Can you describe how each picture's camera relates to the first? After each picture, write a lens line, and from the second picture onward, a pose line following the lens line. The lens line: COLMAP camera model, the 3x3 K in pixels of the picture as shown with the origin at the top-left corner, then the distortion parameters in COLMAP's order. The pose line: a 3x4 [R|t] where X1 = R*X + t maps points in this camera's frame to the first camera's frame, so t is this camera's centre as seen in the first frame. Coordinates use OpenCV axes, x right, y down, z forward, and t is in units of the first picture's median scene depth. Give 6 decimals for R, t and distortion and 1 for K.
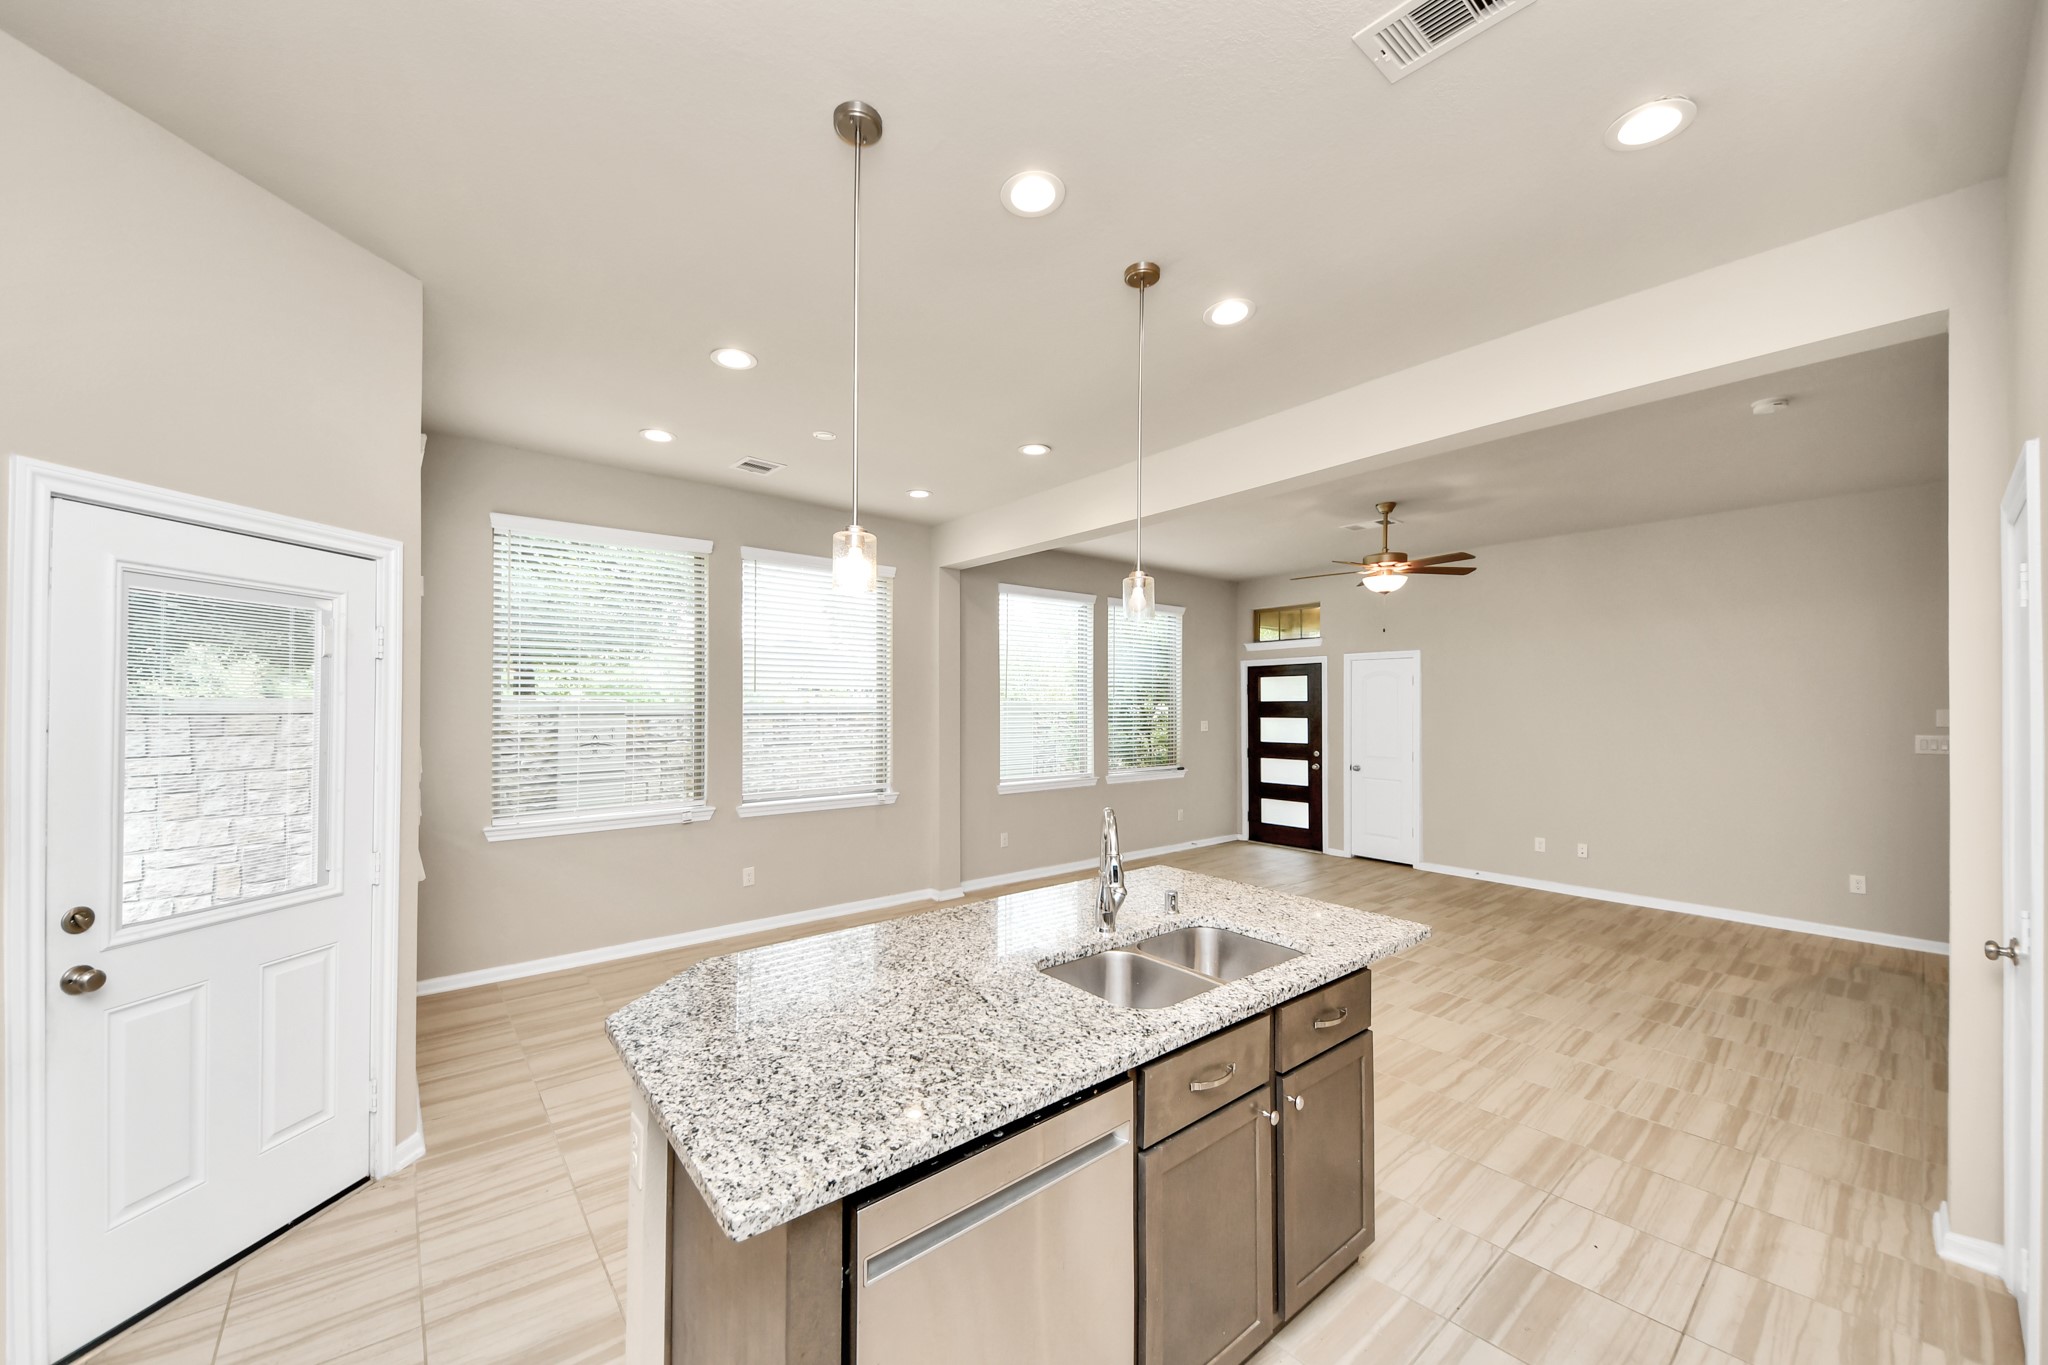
lens RADIAL K [[743.1, 0, 1030.4], [0, 743.1, 703.5], [0, 0, 1]] dist [0.017217, -0.014800]
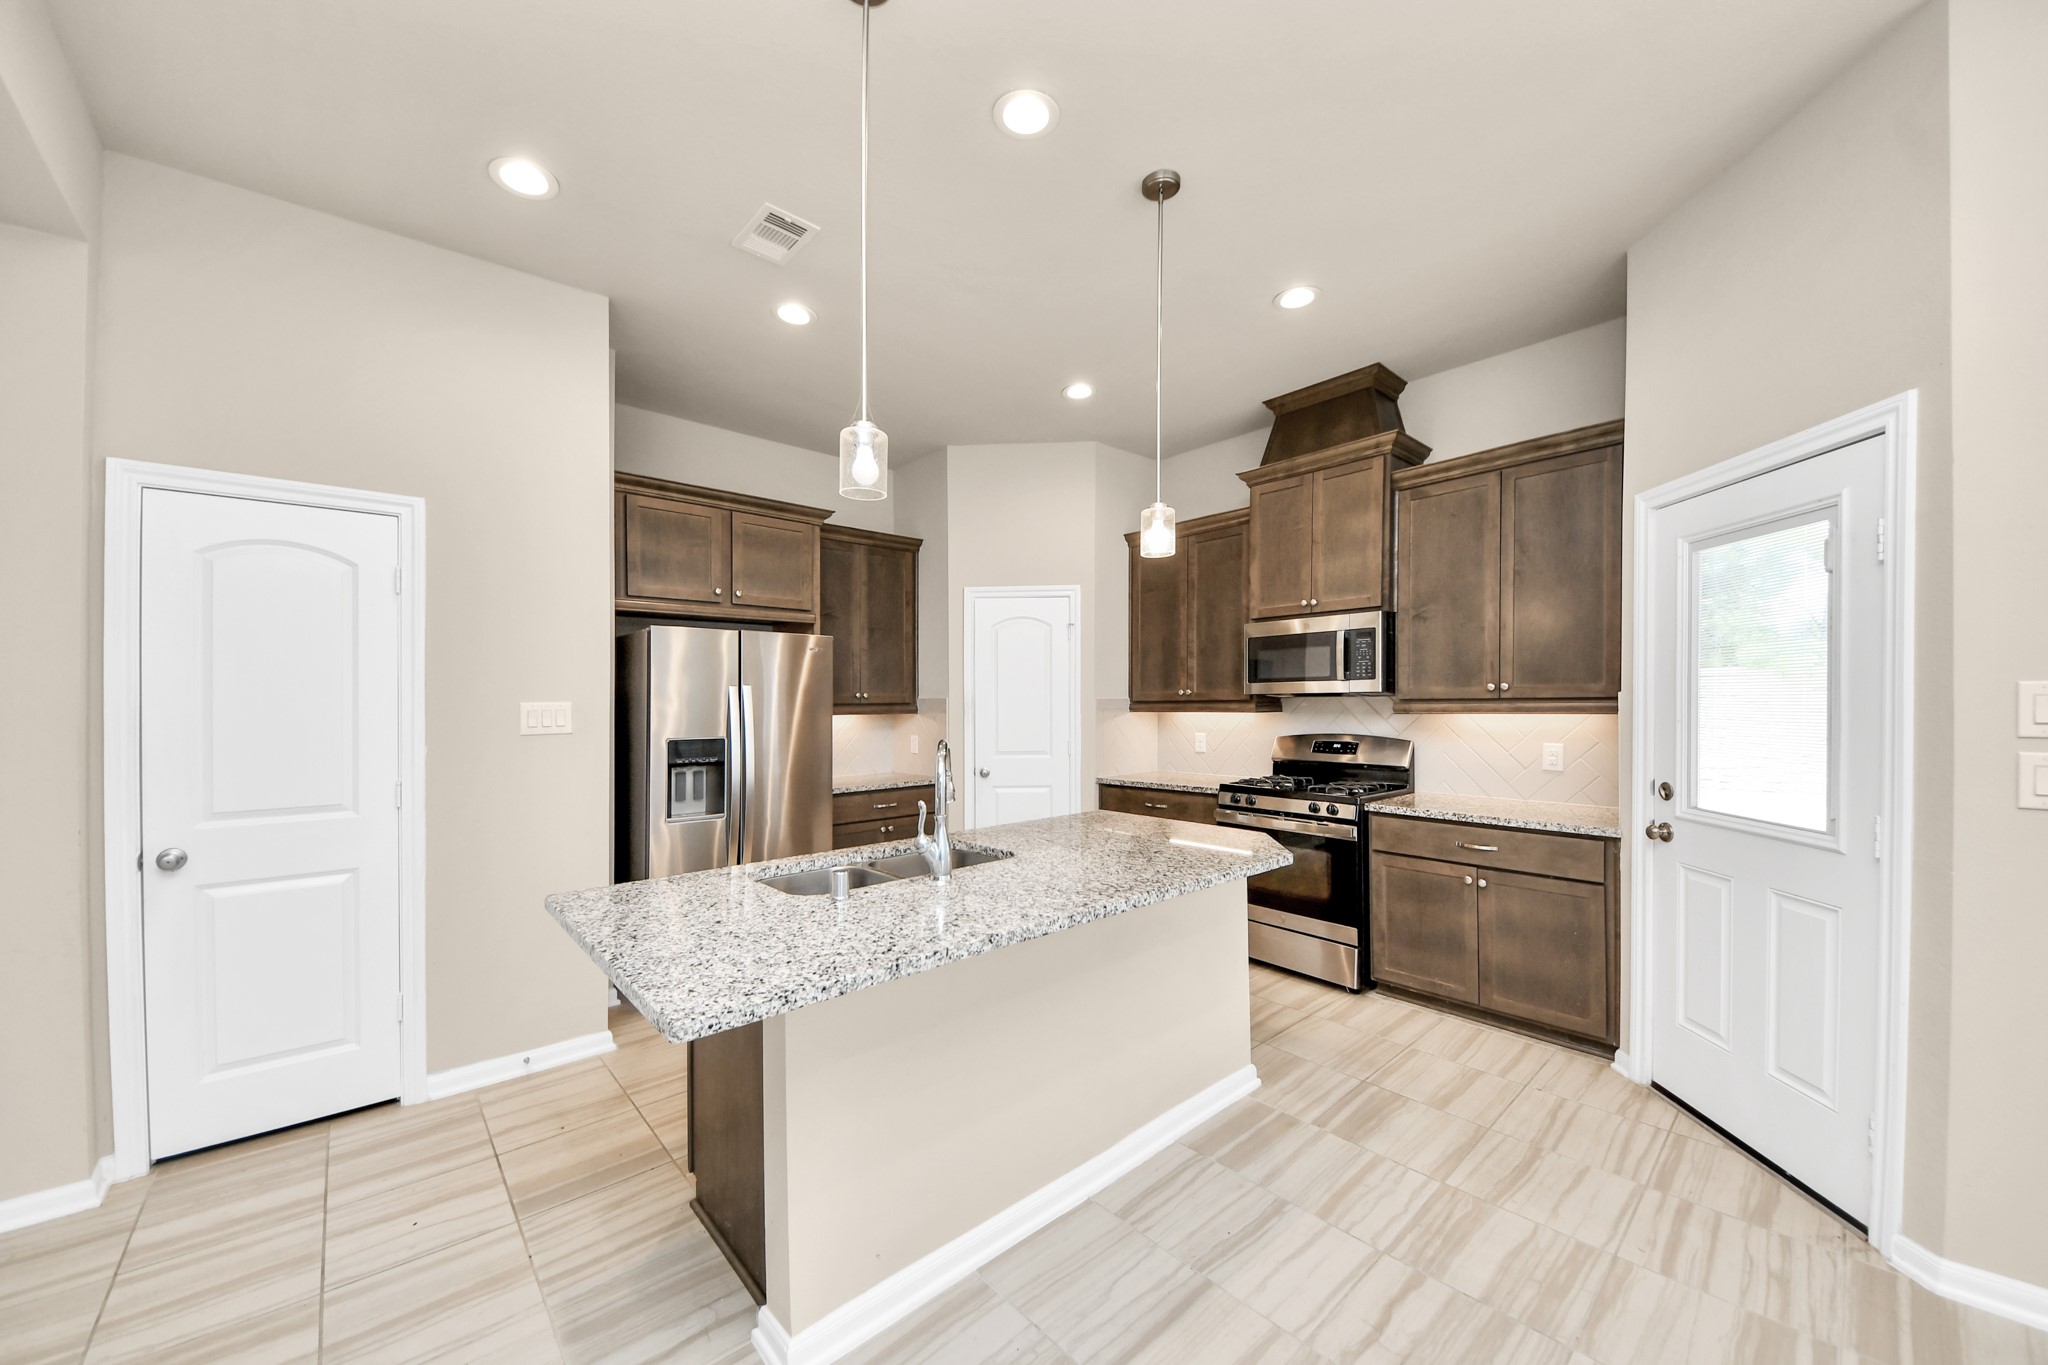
lens RADIAL K [[799.9, 0, 1012.0], [0, 799.9, 707.0], [0, 0, 1]] dist [0.049647, -0.029736]
pose [[-0.999853, -0.001315, 0.017115, -0.004154], [-0.001295, 0.999998, 0.001198, 0.091264], [-0.017116, 0.001175, -0.999853, 1.958314]]
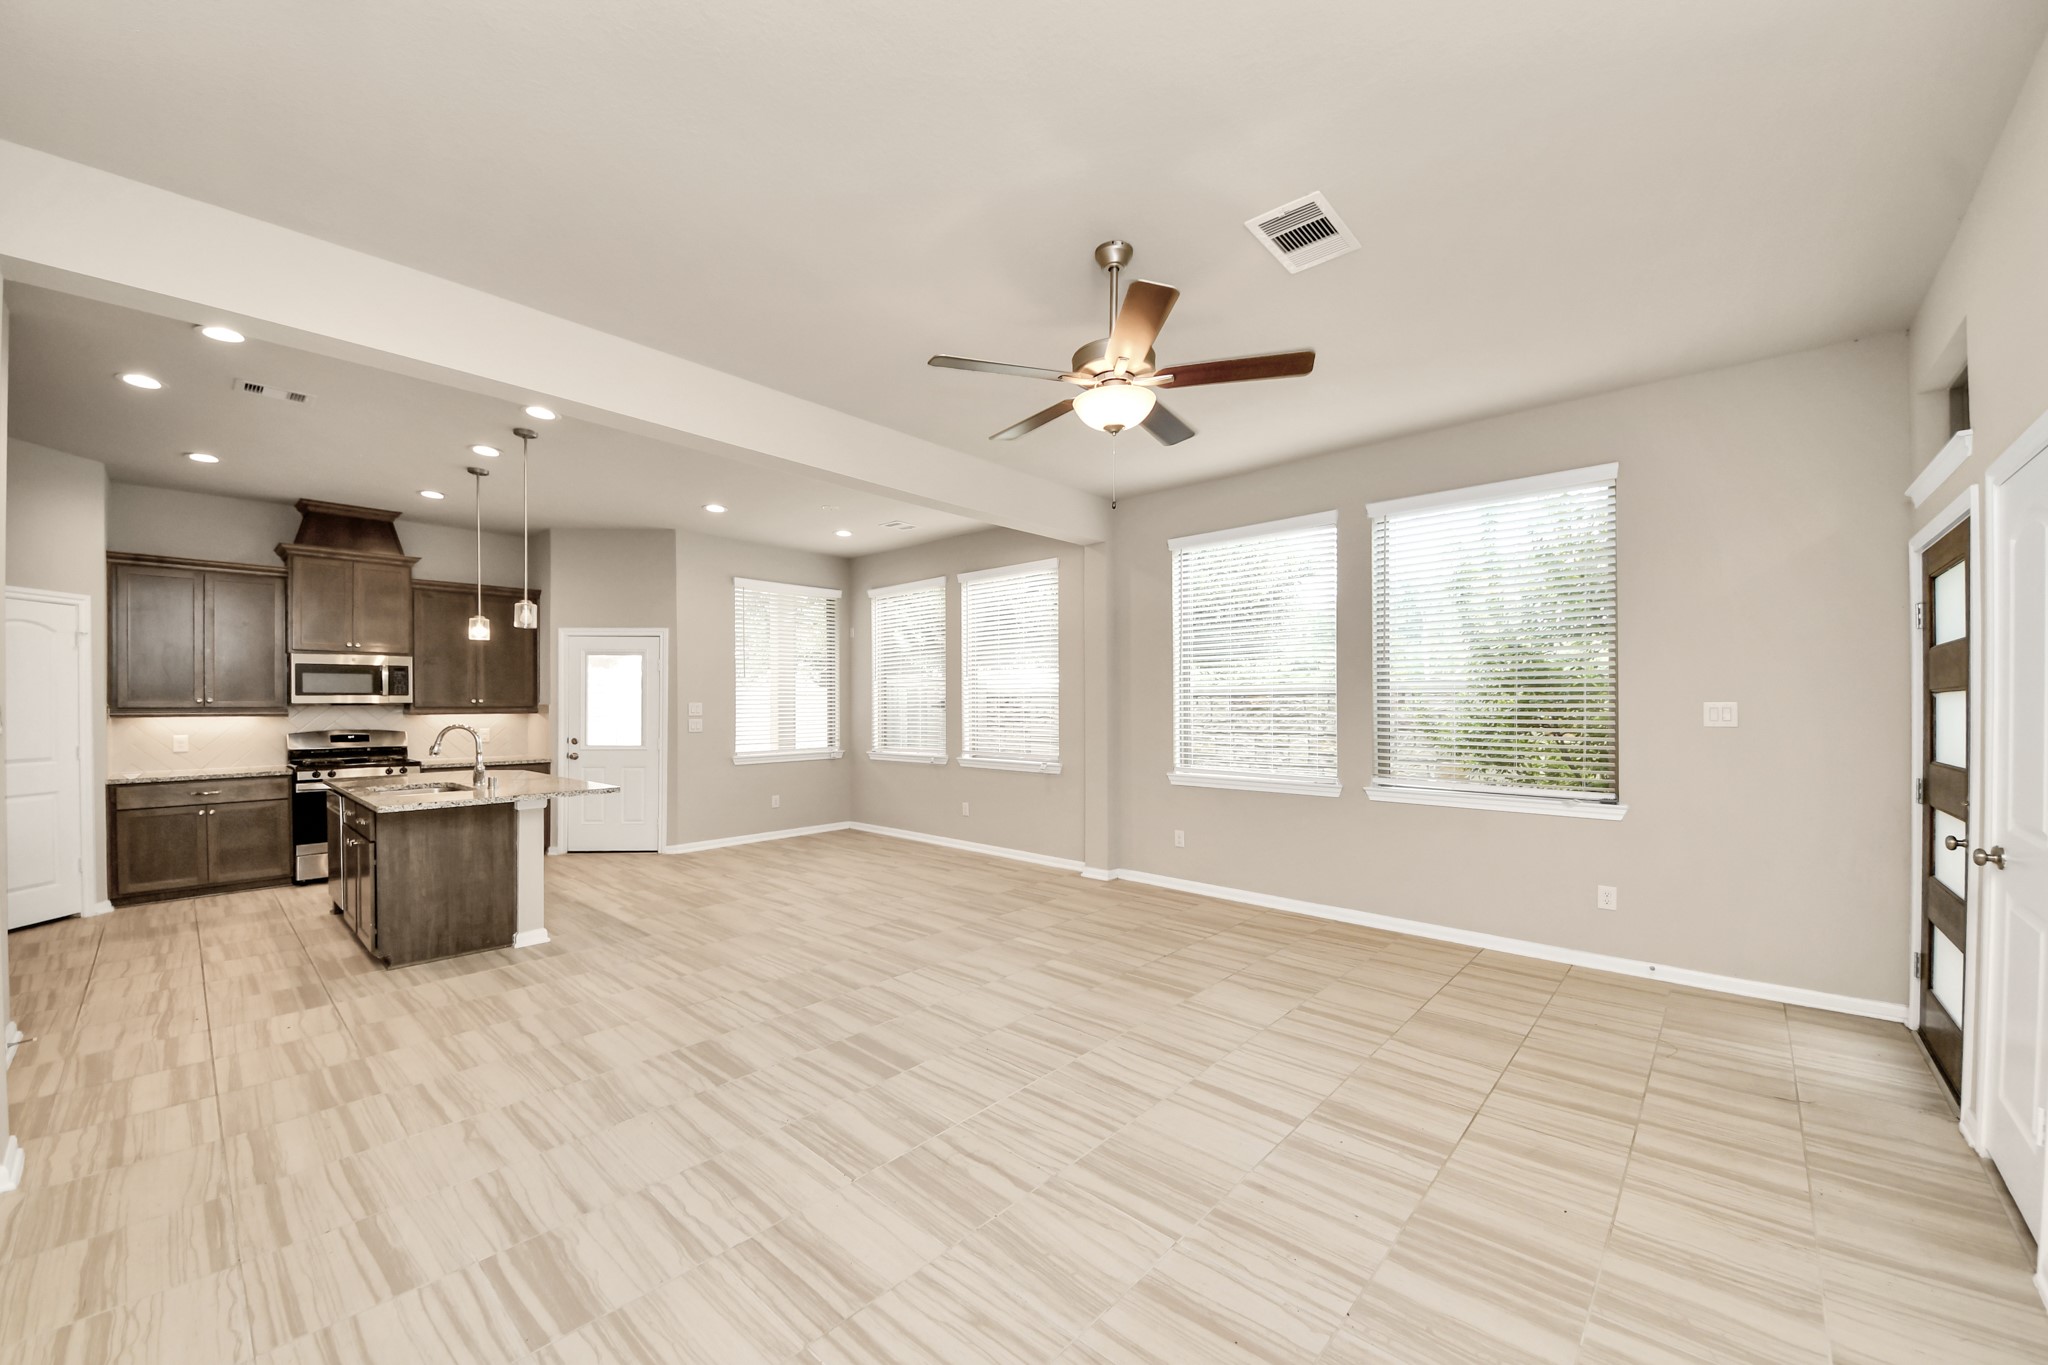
lens RADIAL K [[775.1, 0, 1048.2], [0, 775.1, 704.2], [0, 0, 1]] dist [0.034758, -0.017947]
pose [[0.144132, -0.009276, -0.989515, 2.405772], [0.010410, 0.999915, -0.007857, 0.113345], [0.989504, -0.009168, 0.144217, 2.159724]]
